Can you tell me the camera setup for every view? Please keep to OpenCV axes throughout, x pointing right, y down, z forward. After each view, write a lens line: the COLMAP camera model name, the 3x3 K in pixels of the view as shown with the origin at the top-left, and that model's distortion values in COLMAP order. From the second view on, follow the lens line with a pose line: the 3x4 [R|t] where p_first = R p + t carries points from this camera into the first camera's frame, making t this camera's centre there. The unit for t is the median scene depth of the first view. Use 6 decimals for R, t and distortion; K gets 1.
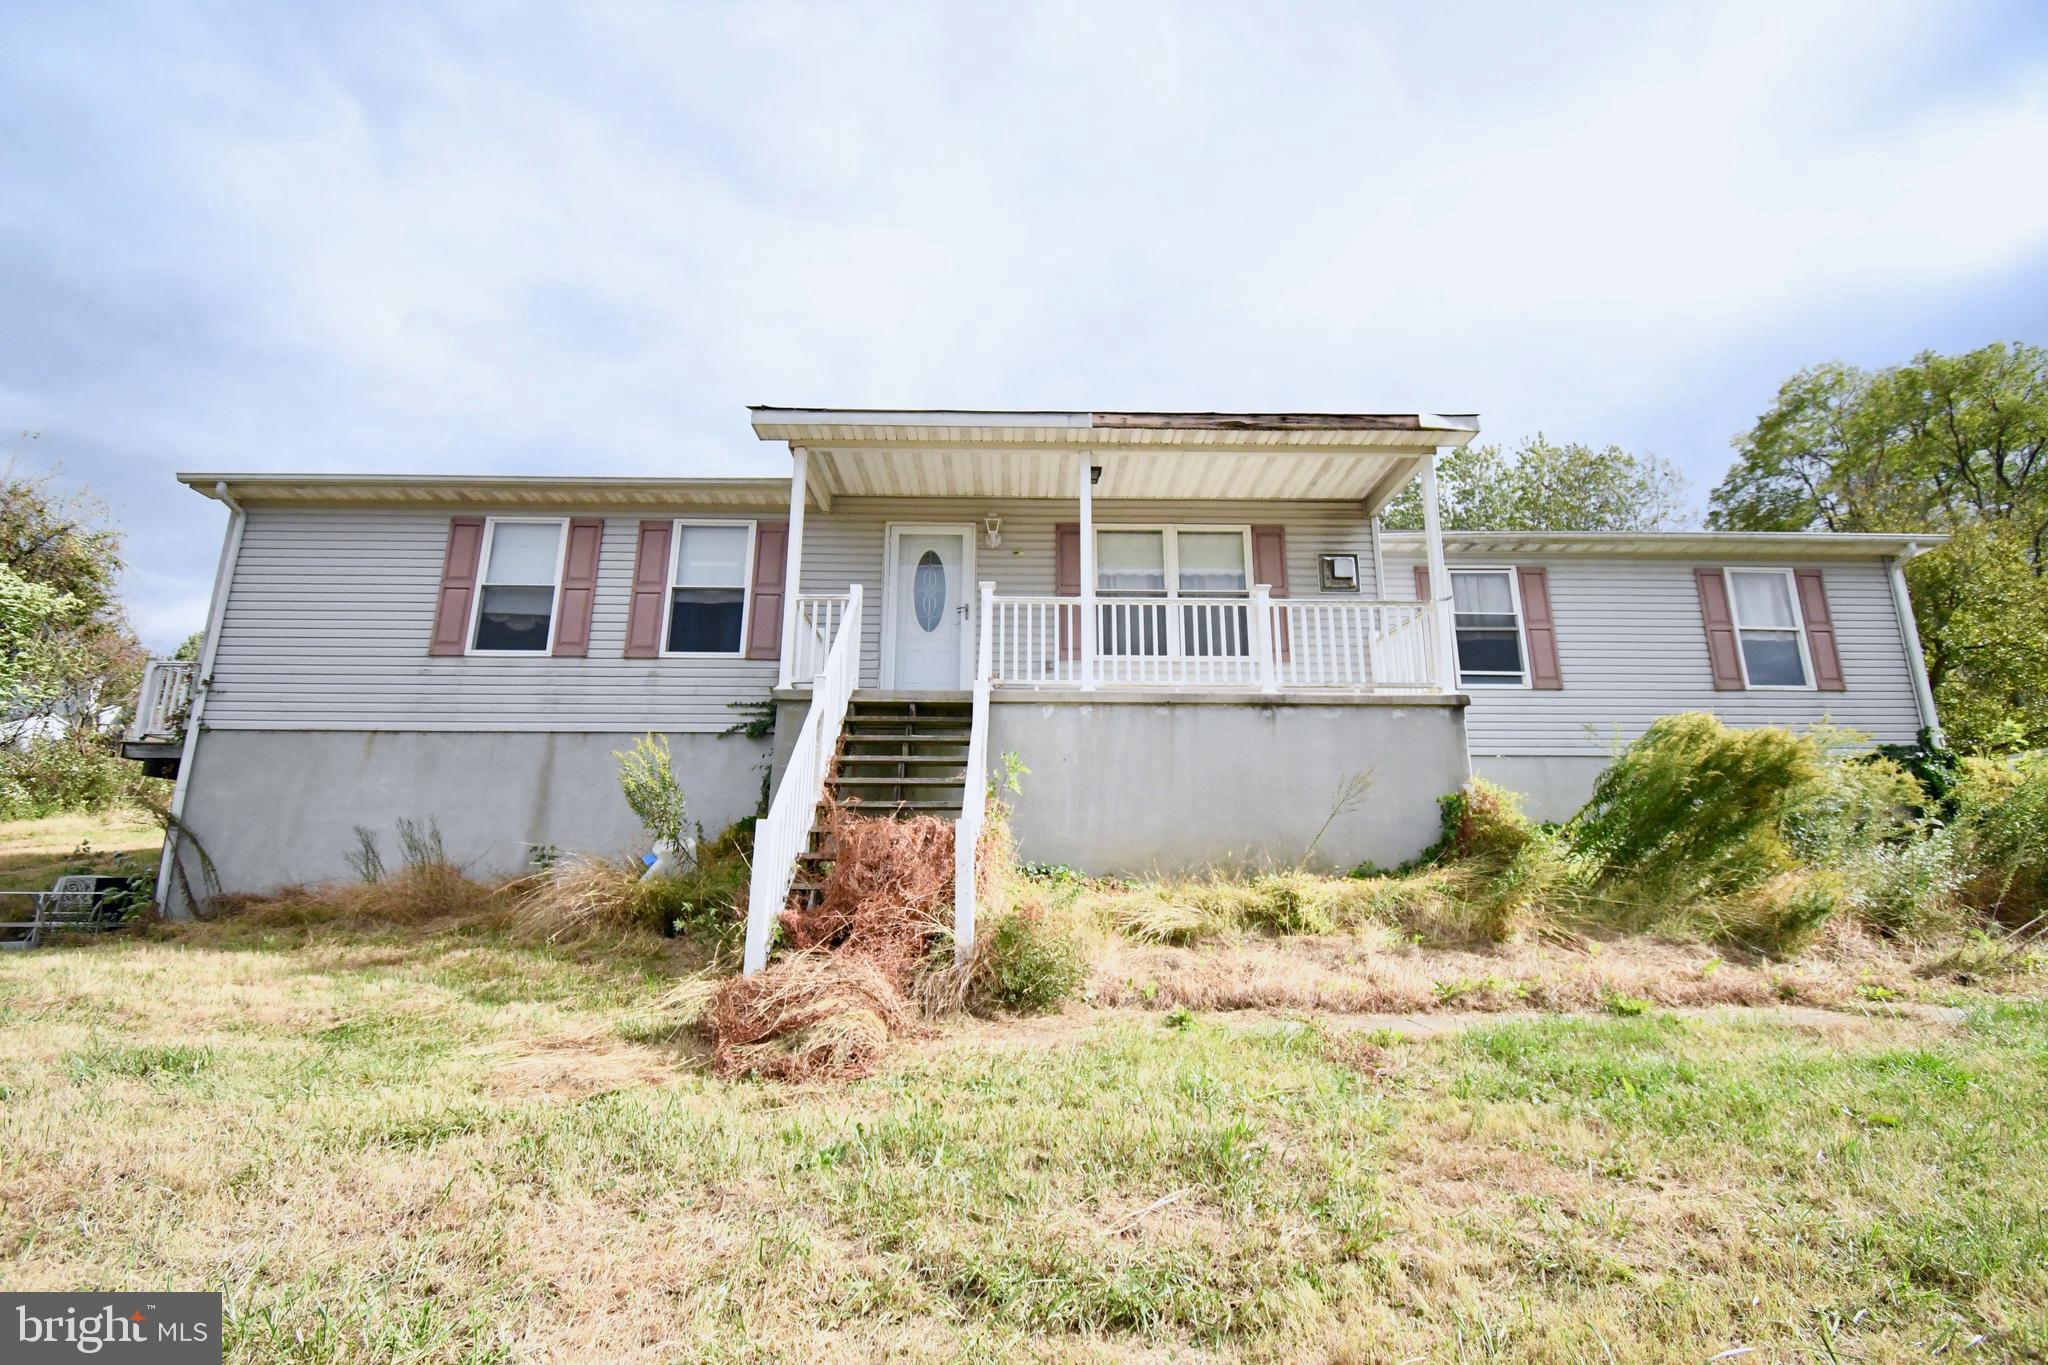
lens RADIAL K [[902.3, 0, 1026.2], [0, 902.3, 679.0], [0, 0, 1]] dist [0.021481, -0.026215]
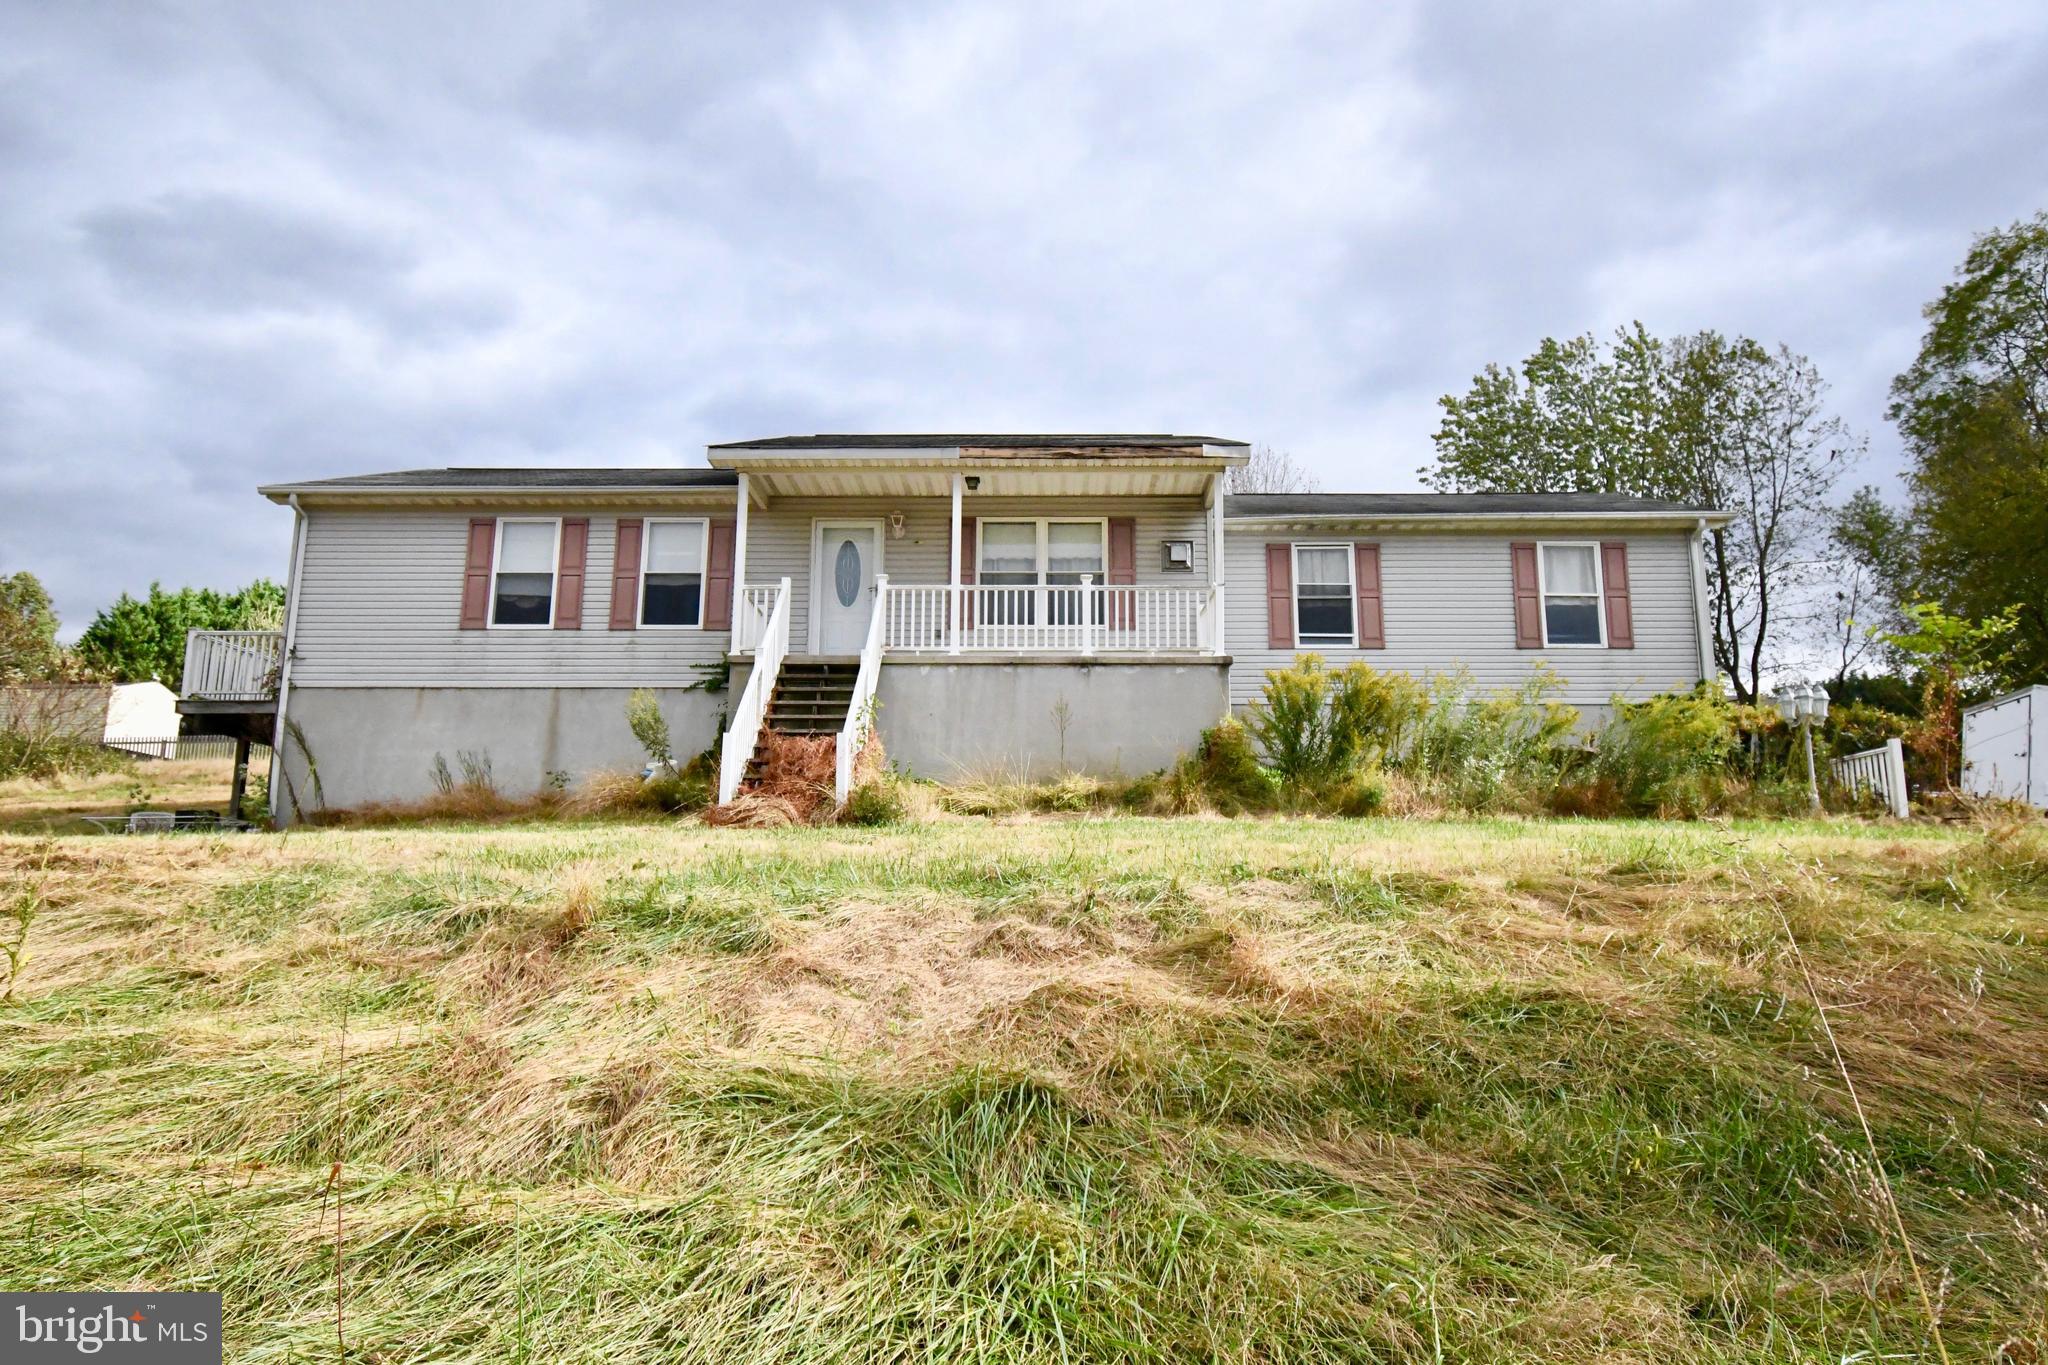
lens RADIAL K [[1320.8, 0, 1024.0], [0, 1320.8, 682.5], [0, 0, 1]] dist [0.004758, 0.000899]
pose [[0.999343, -0.005255, -0.035848, 0.204977], [0.006941, 0.998867, 0.047078, -0.032147], [0.035560, -0.047296, 0.998248, -0.835224]]
